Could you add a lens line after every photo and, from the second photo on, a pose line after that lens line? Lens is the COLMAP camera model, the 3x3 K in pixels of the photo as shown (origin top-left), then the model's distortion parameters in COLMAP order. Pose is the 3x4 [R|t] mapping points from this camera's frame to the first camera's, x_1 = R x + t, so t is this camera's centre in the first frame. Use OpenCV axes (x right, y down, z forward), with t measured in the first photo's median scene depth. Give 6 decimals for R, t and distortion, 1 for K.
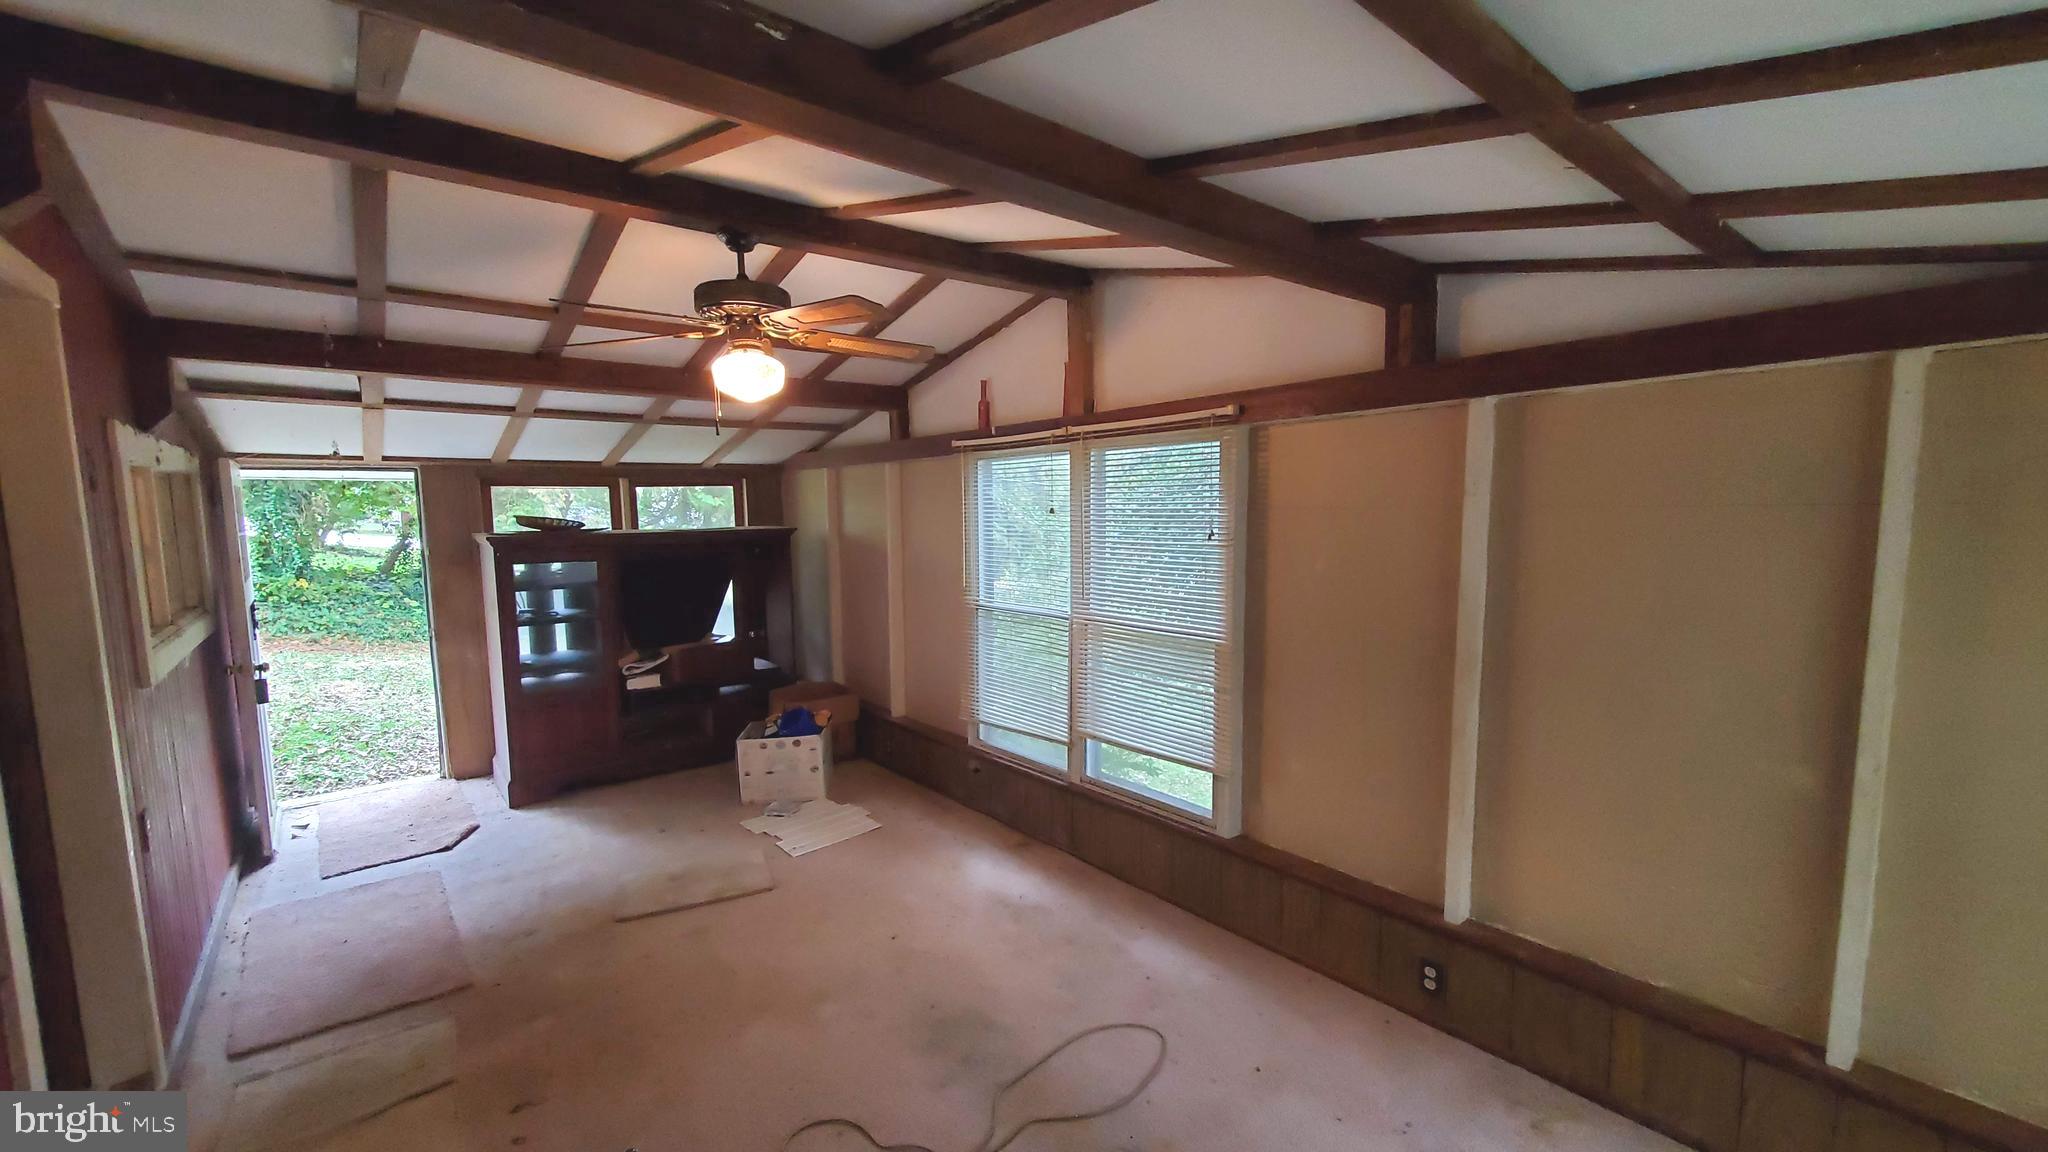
lens RADIAL K [[813.5, 0, 1023.5], [0, 813.5, 587.3], [0, 0, 1]] dist [0.000739, -0.000050]
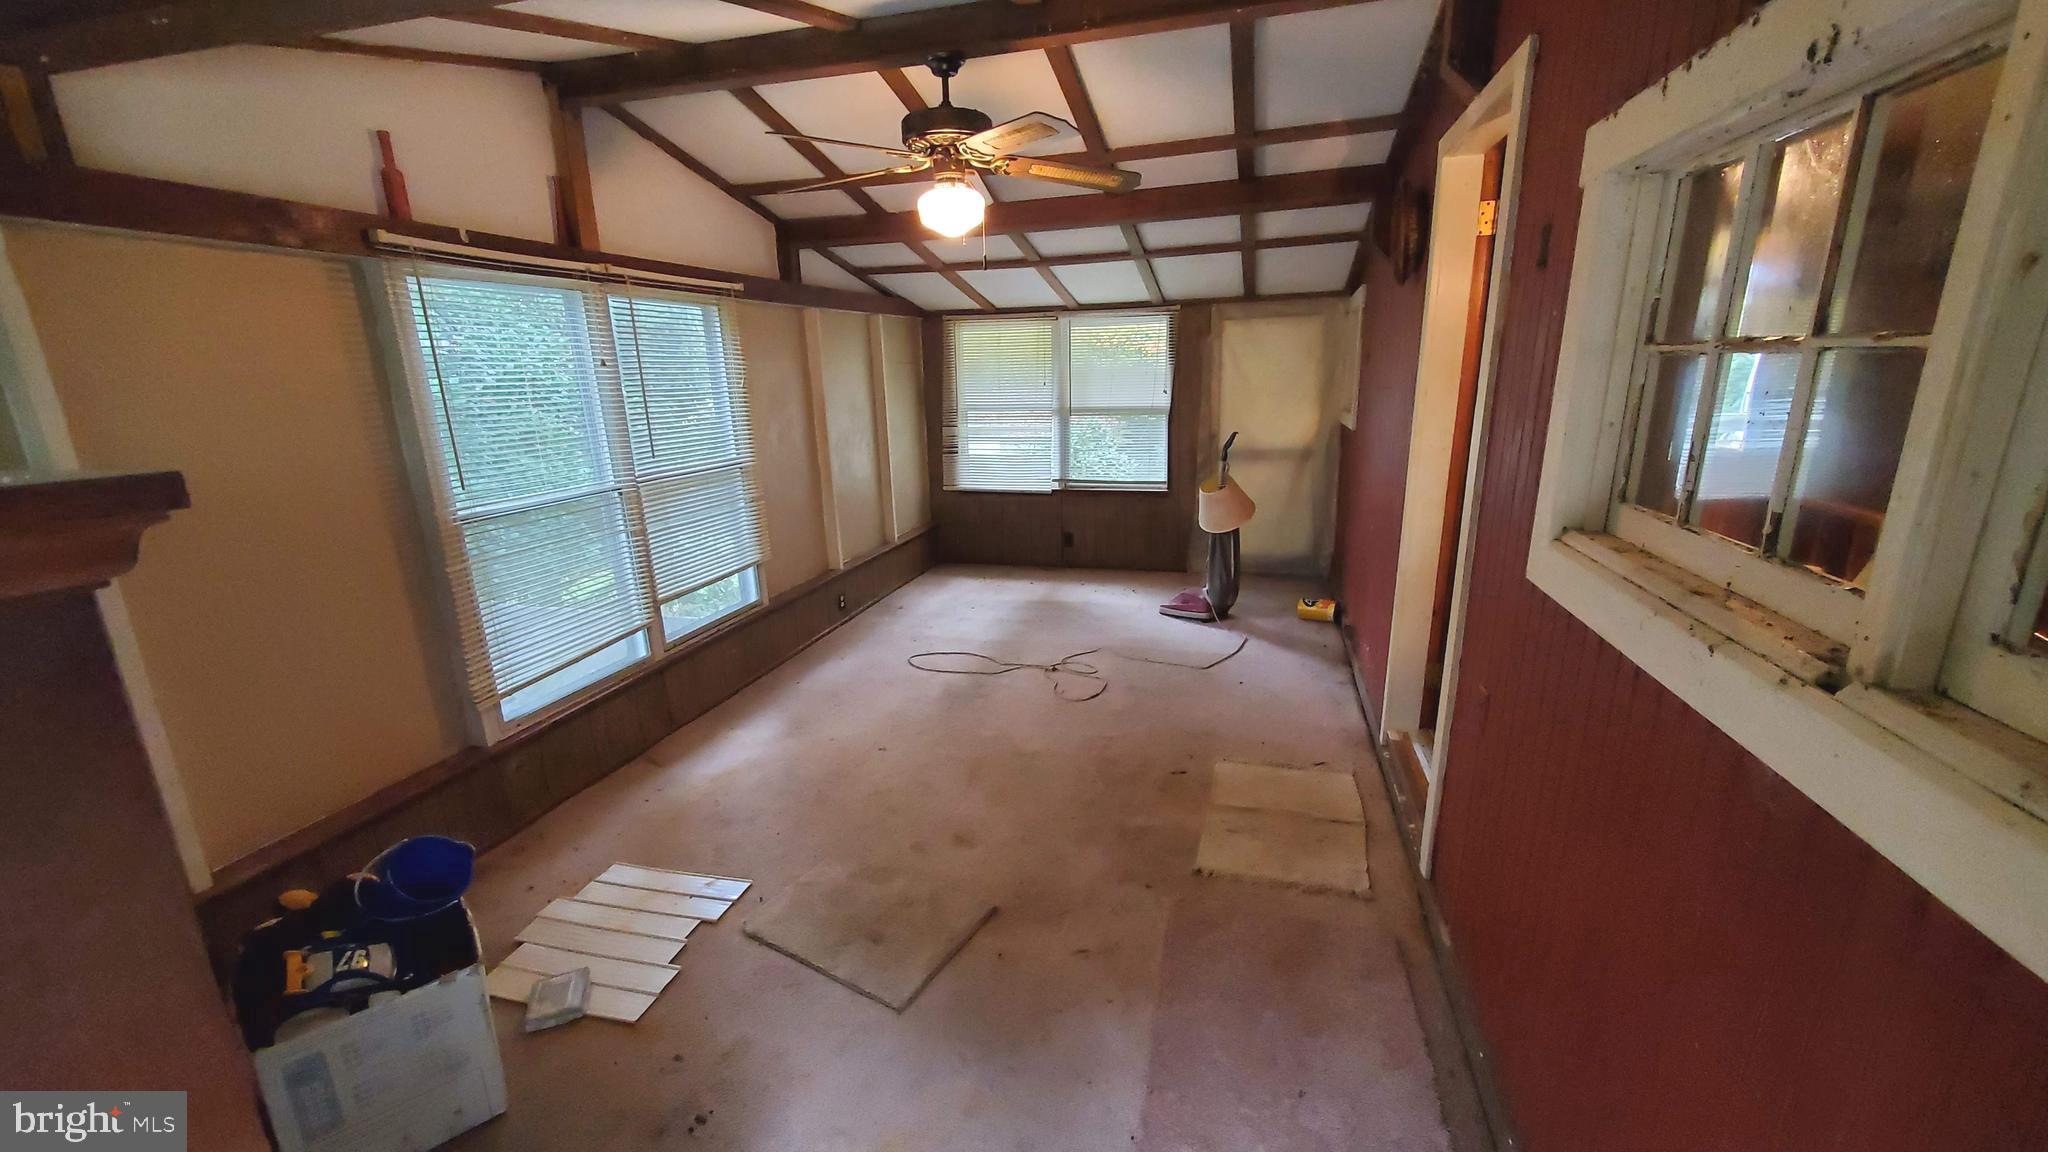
lens RADIAL K [[813.5, 0, 1023.5], [0, 813.5, 587.3], [0, 0, 1]] dist [0.000739, -0.000050]
pose [[-0.572341, -0.185856, 0.798676, -0.865592], [0.115282, 0.946066, 0.302768, -0.073095], [-0.811872, 0.265359, -0.520046, 1.057564]]
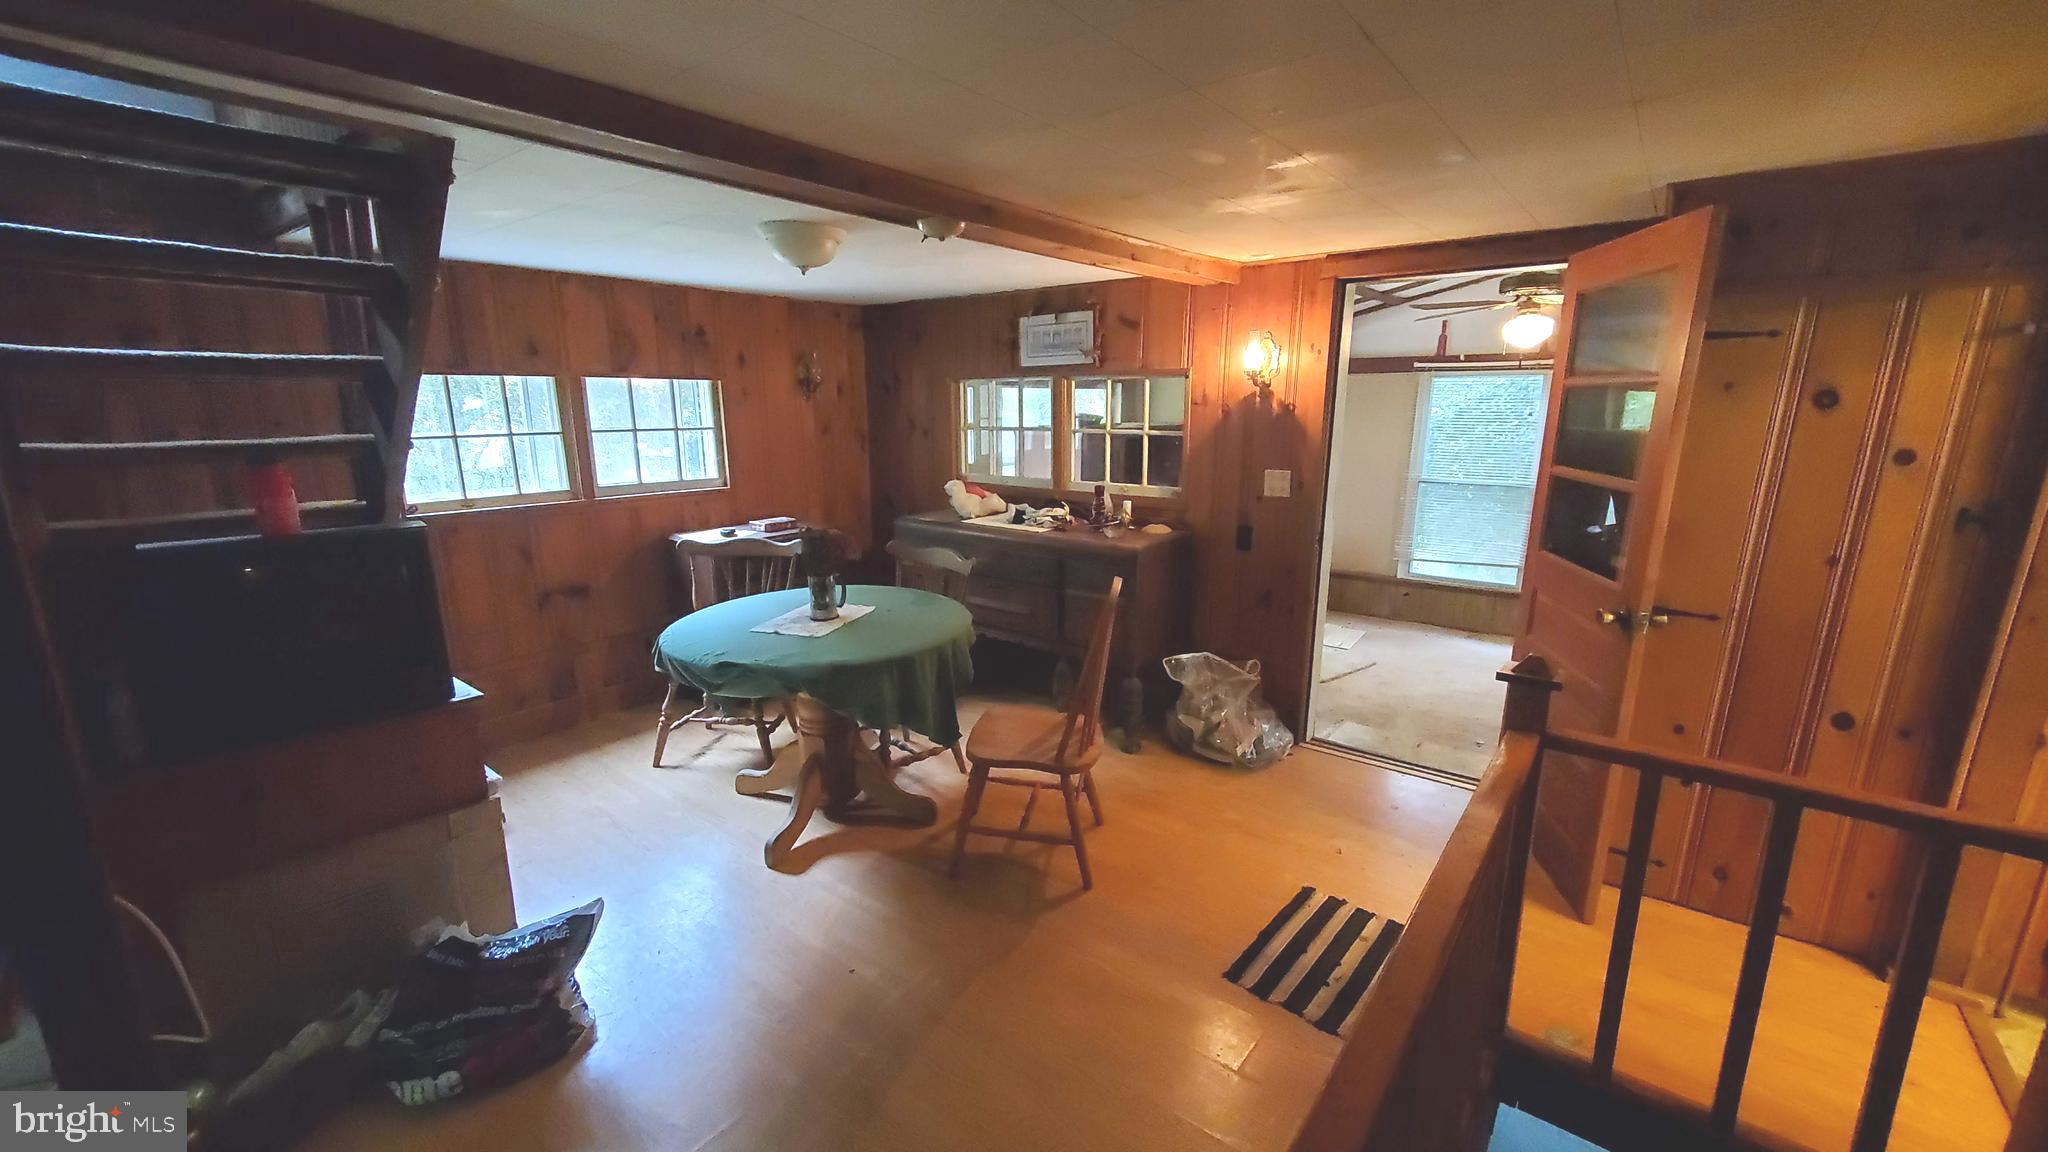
lens RADIAL K [[813.5, 0, 1023.5], [0, 813.5, 587.3], [0, 0, 1]] dist [0.000739, -0.000050]
pose [[0.979962, -0.030151, 0.196891, -1.108950], [0.005513, 0.992204, 0.124499, 0.029105], [-0.199110, -0.120919, 0.972488, -0.307342]]
